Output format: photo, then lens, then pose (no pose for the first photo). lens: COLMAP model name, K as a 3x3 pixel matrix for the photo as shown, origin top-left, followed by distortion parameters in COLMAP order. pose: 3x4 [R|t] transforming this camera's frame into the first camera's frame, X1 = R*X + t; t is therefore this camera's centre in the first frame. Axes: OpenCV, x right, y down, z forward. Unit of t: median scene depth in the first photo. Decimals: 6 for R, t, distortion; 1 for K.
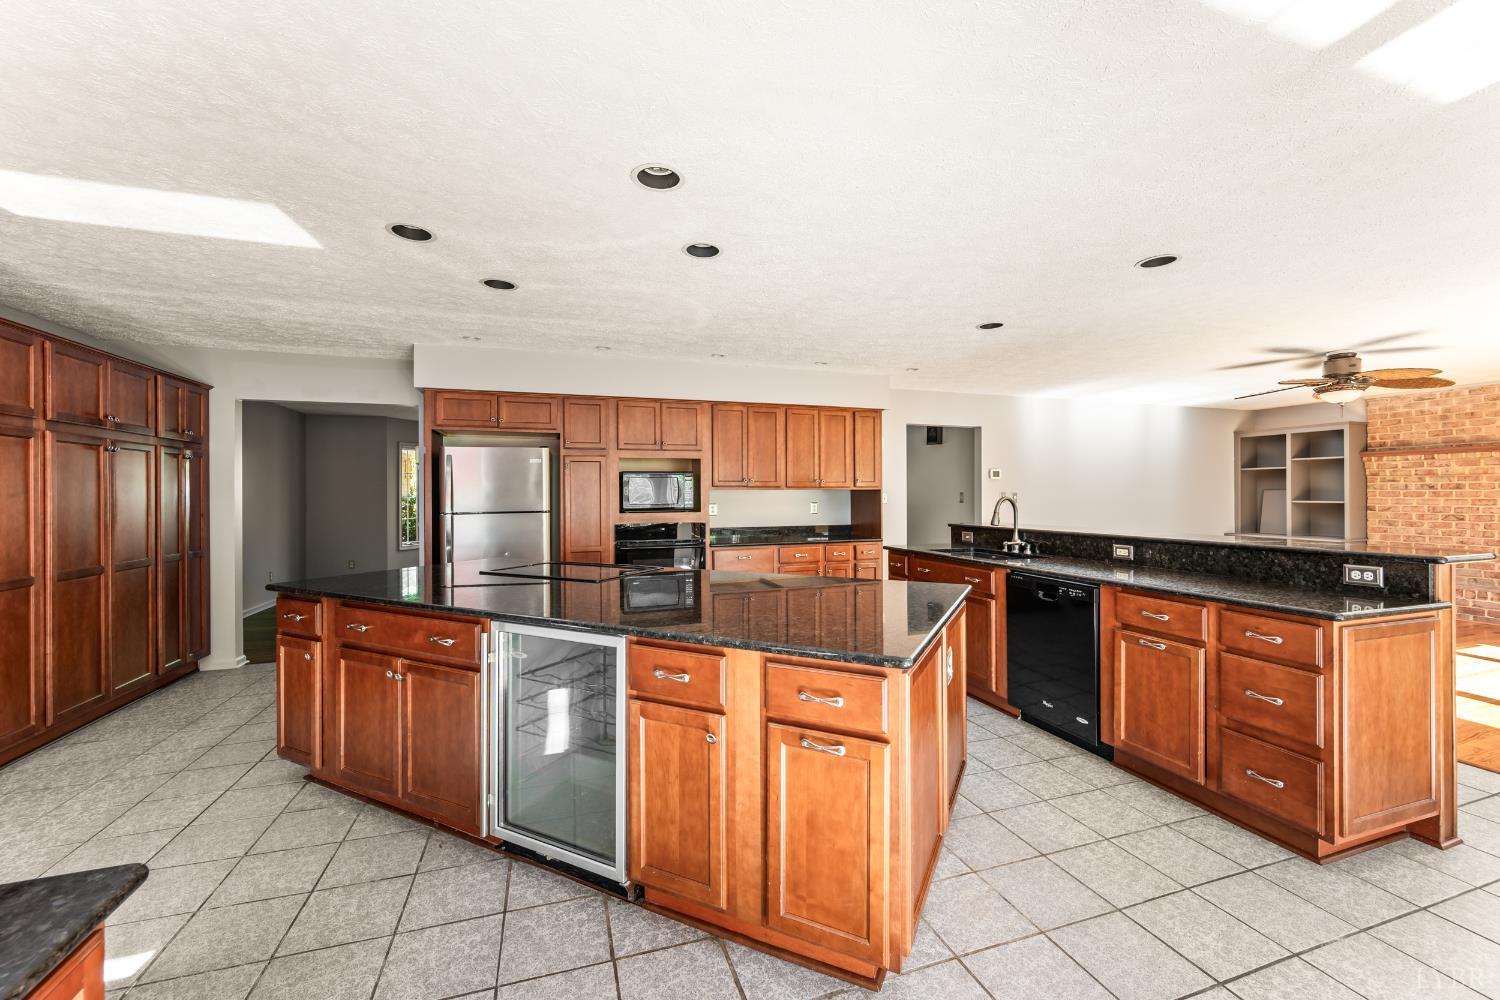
lens RADIAL K [[598.7, 0, 764.2], [0, 598.7, 493.1], [0, 0, 1]] dist [-0.001132, 0.000081]
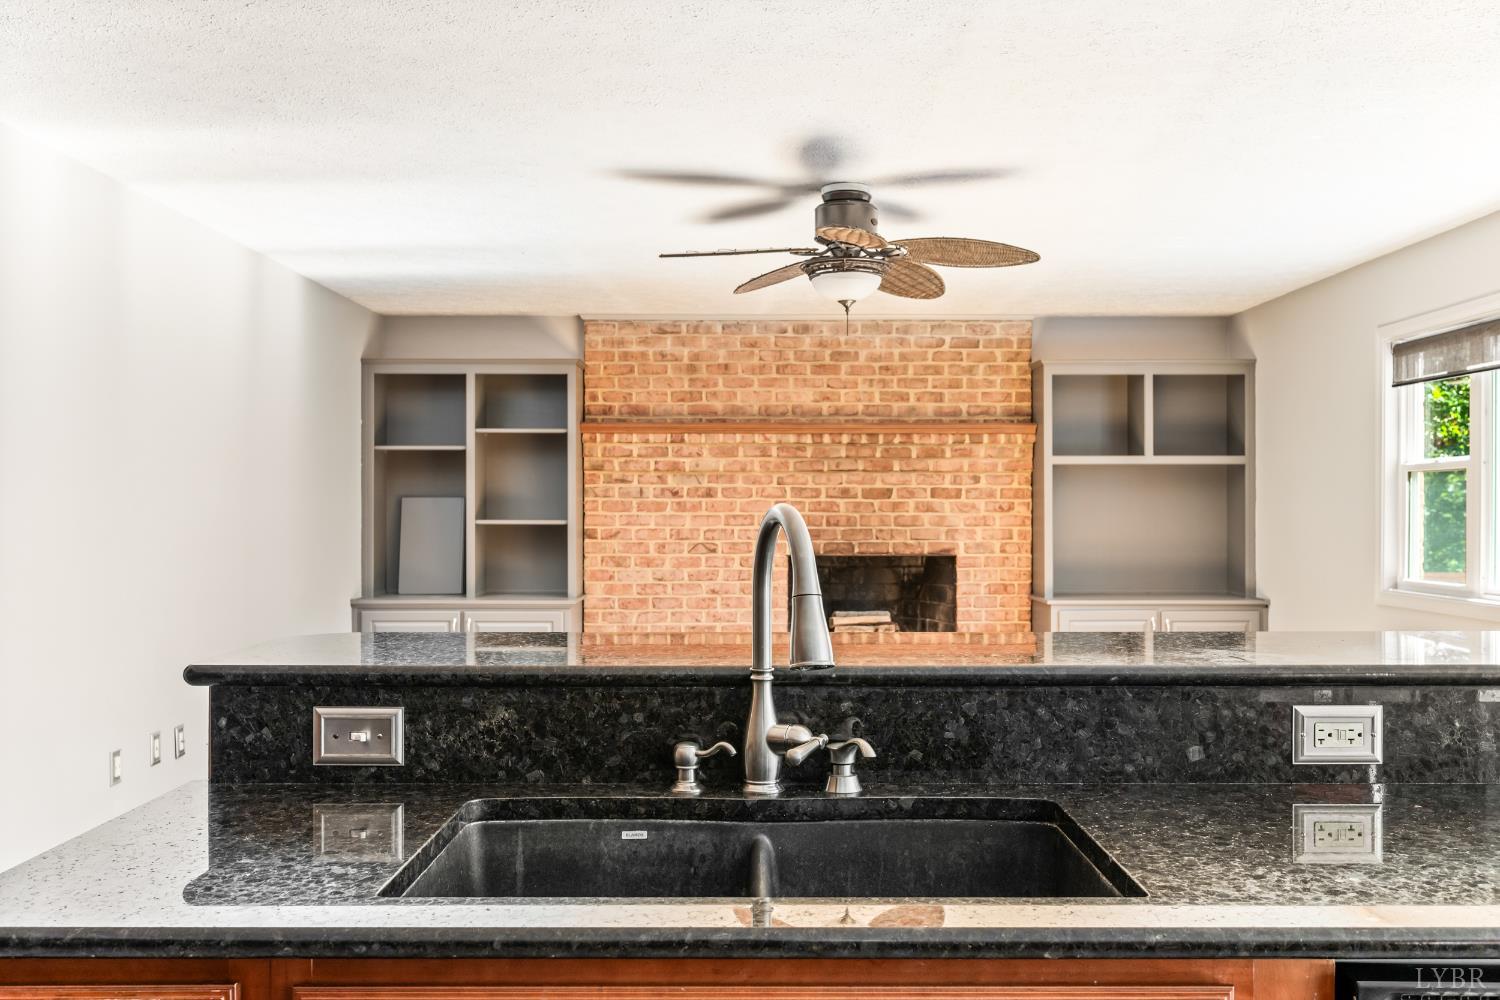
lens RADIAL K [[1293.7, 0, 750.2], [0, 1293.7, 507.4], [0, 0, 1]] dist [0.000660, -0.006553]
pose [[0.332706, 0.003598, 0.943024, 0.019397], [-0.003848, 0.999990, -0.002458, 0.005834], [-0.943023, -0.002811, 0.332716, 0.590253]]
